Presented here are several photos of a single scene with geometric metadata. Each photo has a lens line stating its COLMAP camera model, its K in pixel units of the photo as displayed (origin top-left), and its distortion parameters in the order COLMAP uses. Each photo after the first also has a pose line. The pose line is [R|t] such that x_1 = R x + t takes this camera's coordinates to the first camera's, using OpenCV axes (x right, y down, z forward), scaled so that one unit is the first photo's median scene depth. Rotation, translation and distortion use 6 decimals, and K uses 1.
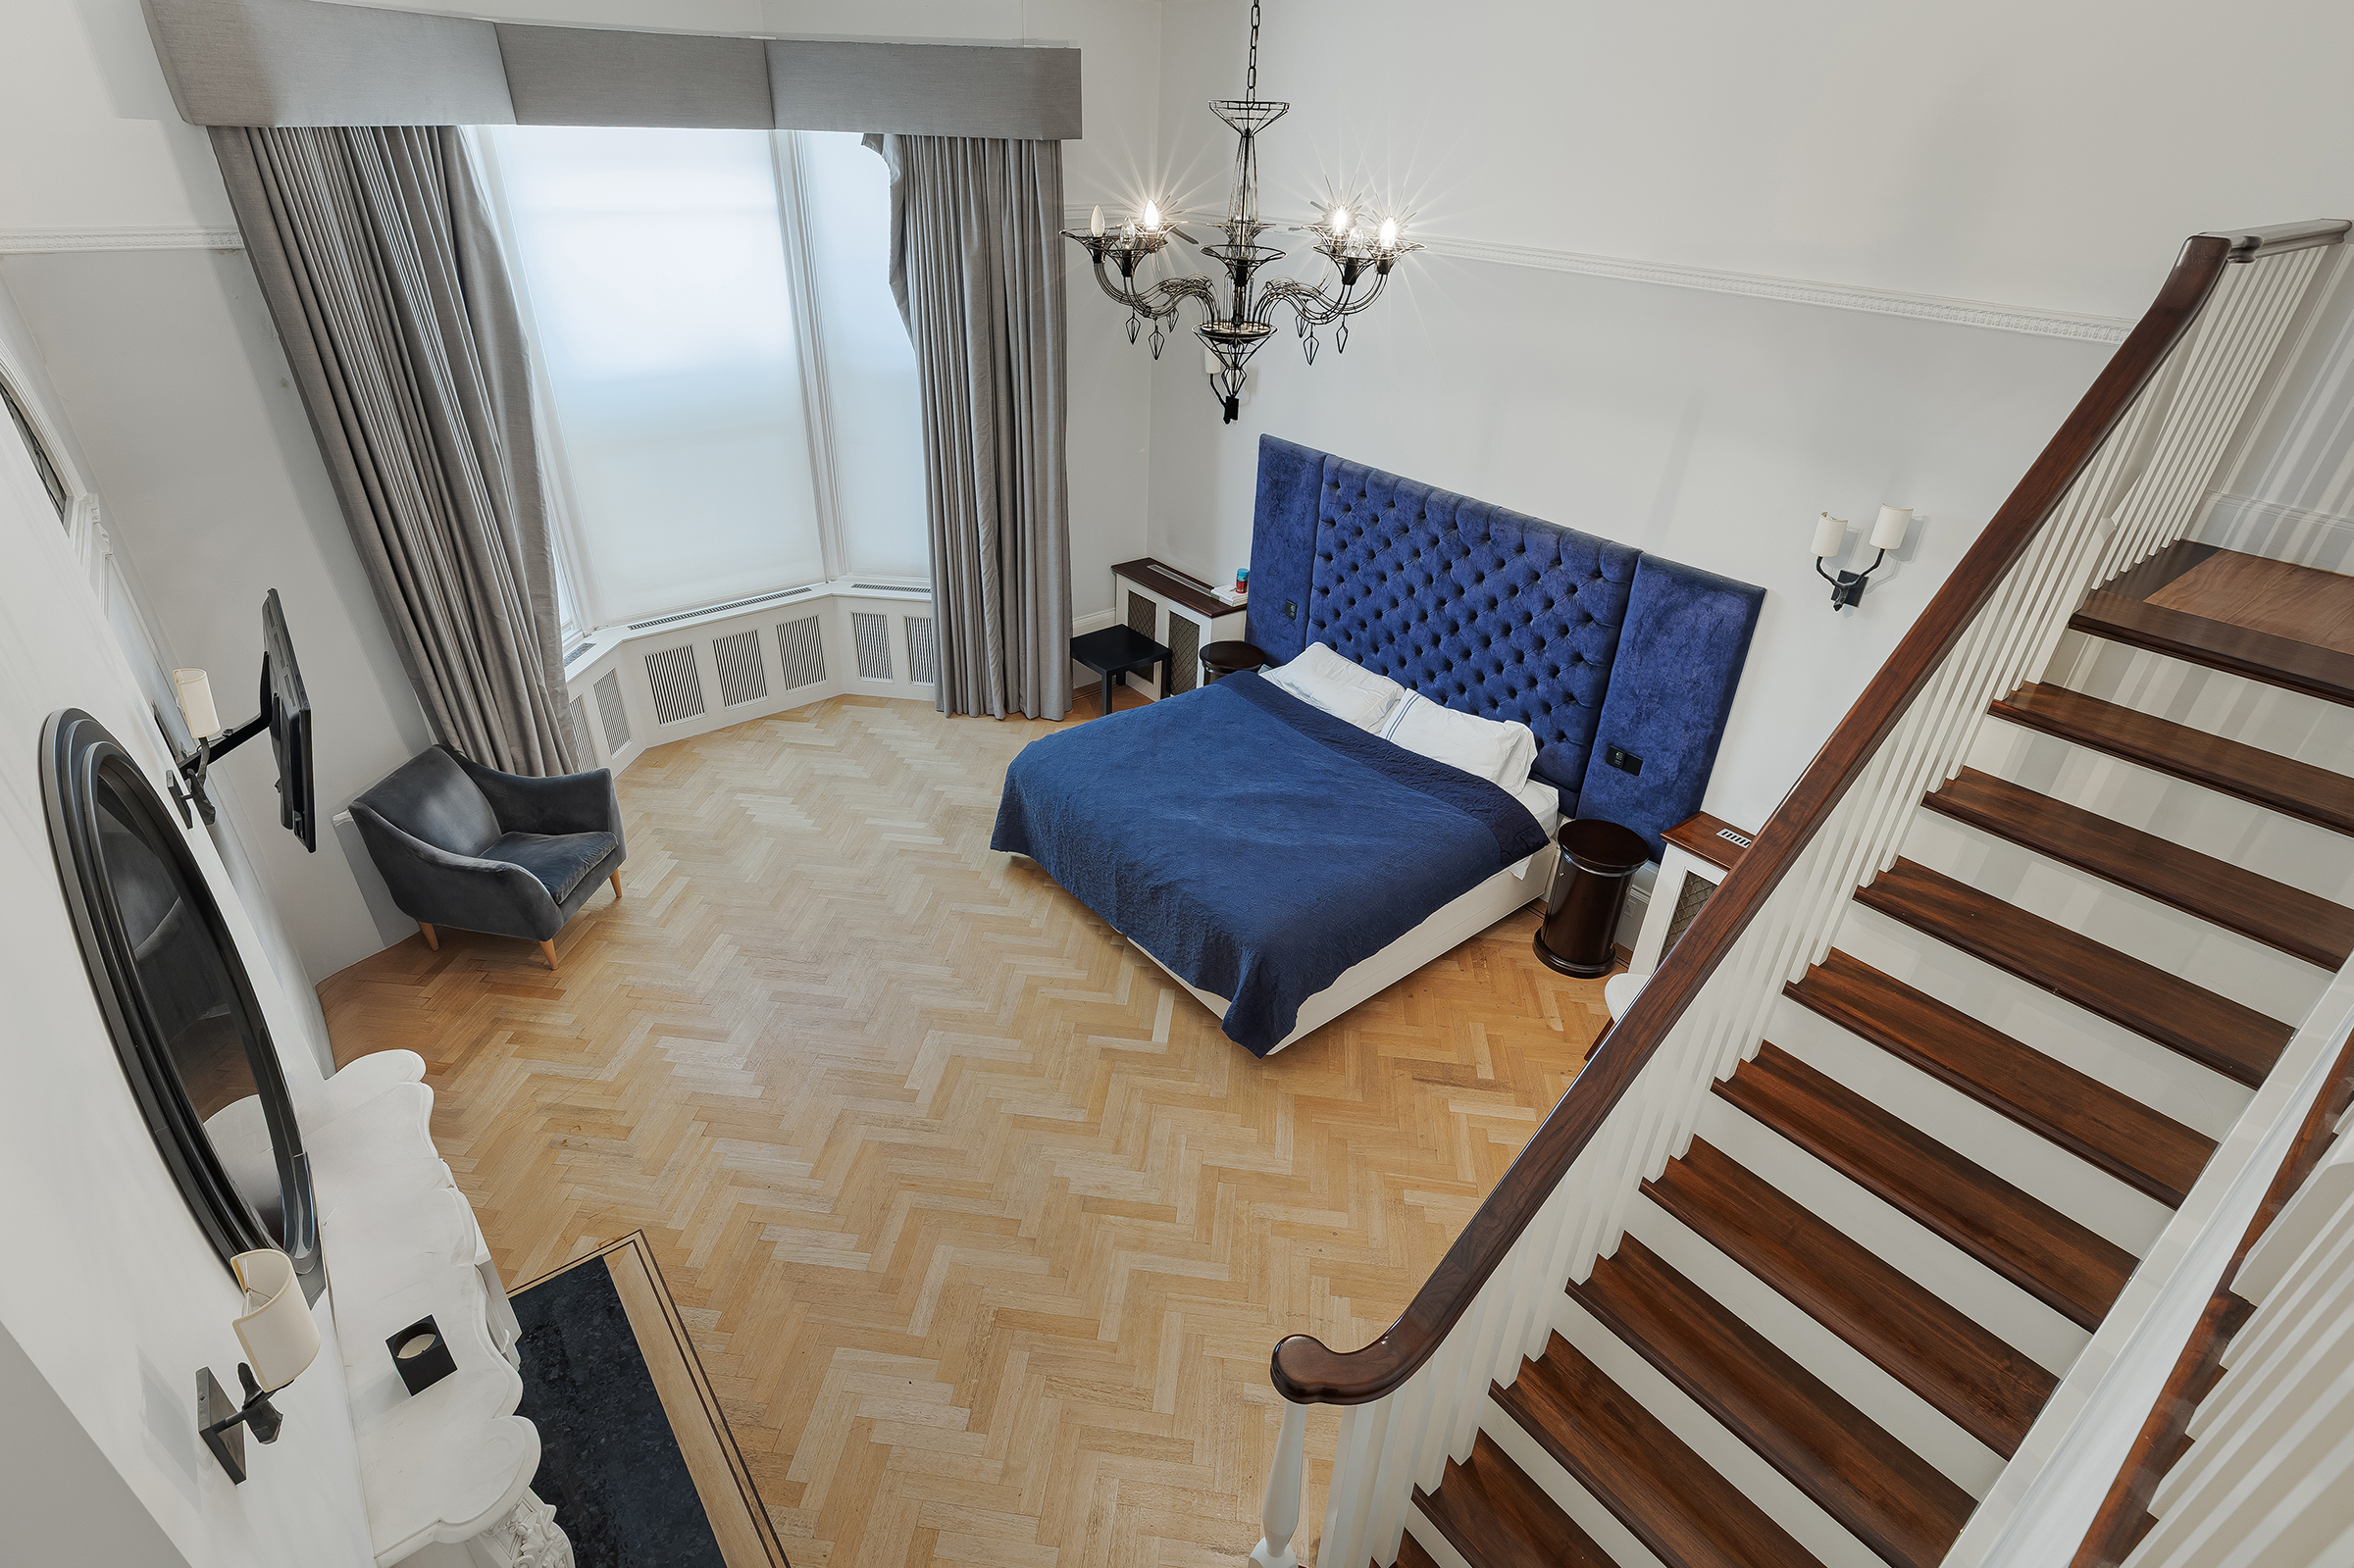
lens RADIAL K [[1138.4, 0, 1170.8], [0, 1138.4, 808.5], [0, 0, 1]] dist [0.000700, 0.000023]
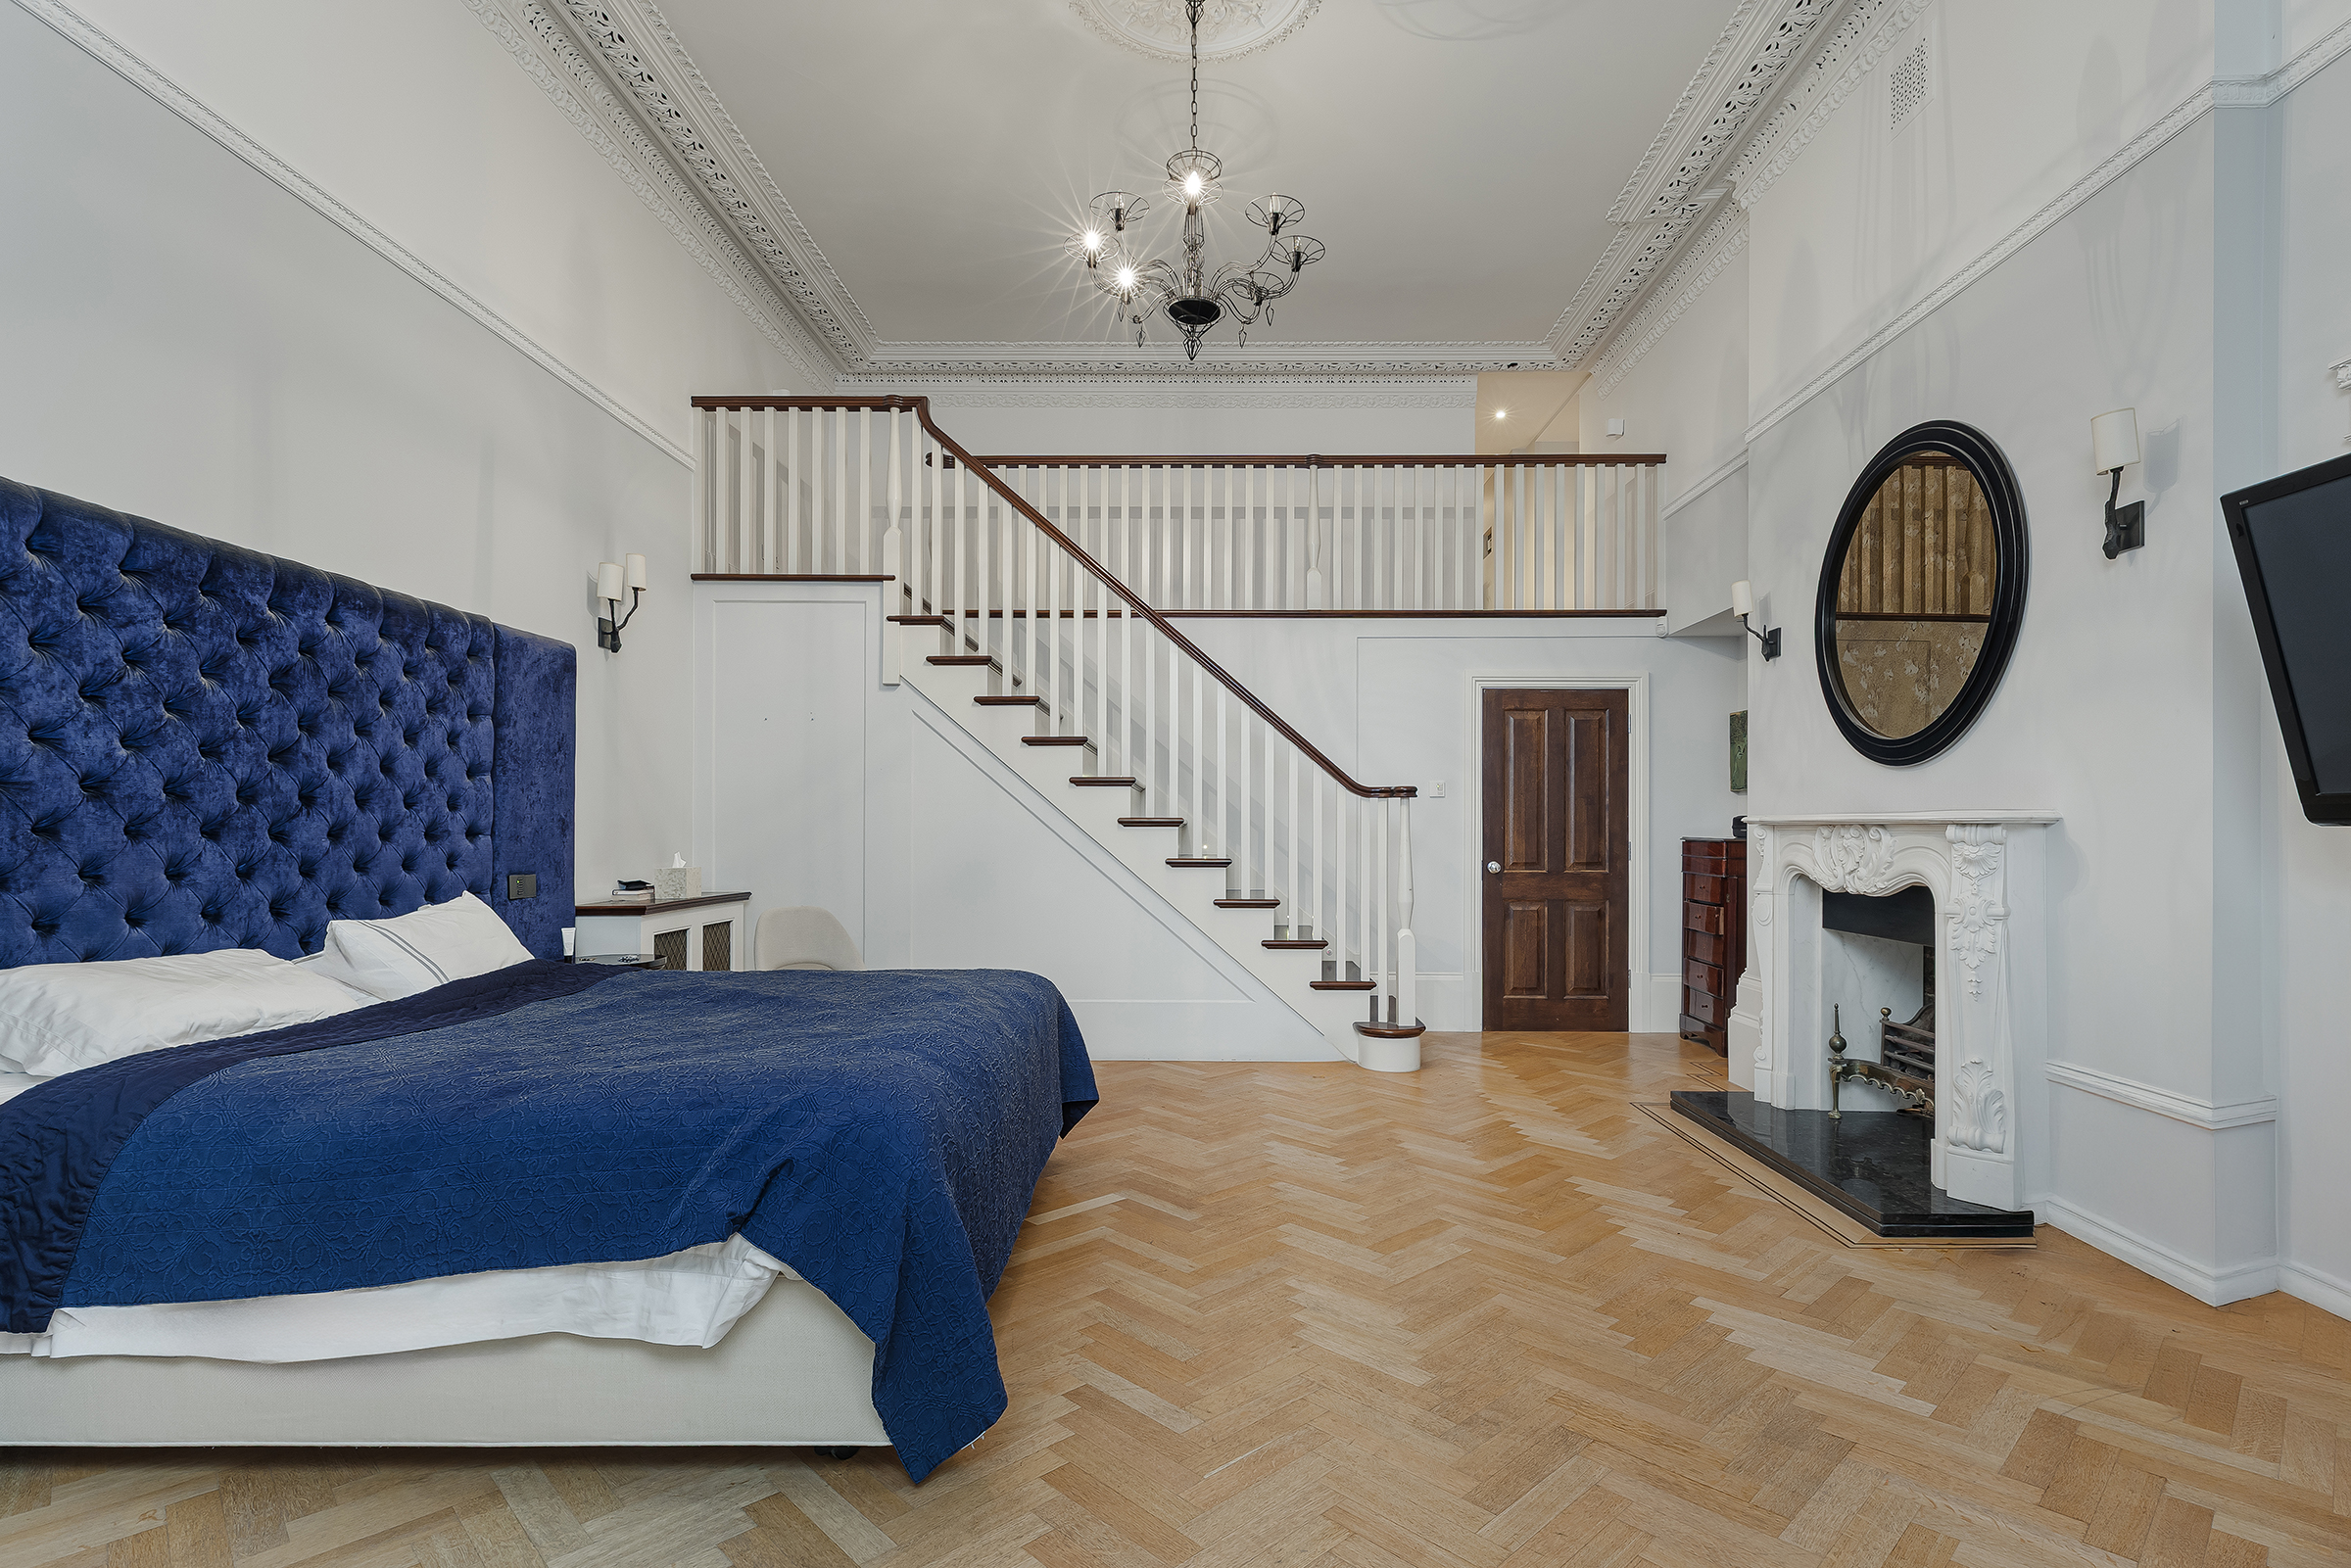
lens RADIAL K [[1137.0, 0, 1169.4], [0, 1137.0, 808.5], [0, 0, 1]] dist [0.000700, 0.000023]
pose [[-0.769379, -0.033223, 0.637928, -0.575549], [0.303986, 0.859280, 0.411376, -0.347818], [-0.561826, 0.510426, -0.651013, 1.567358]]
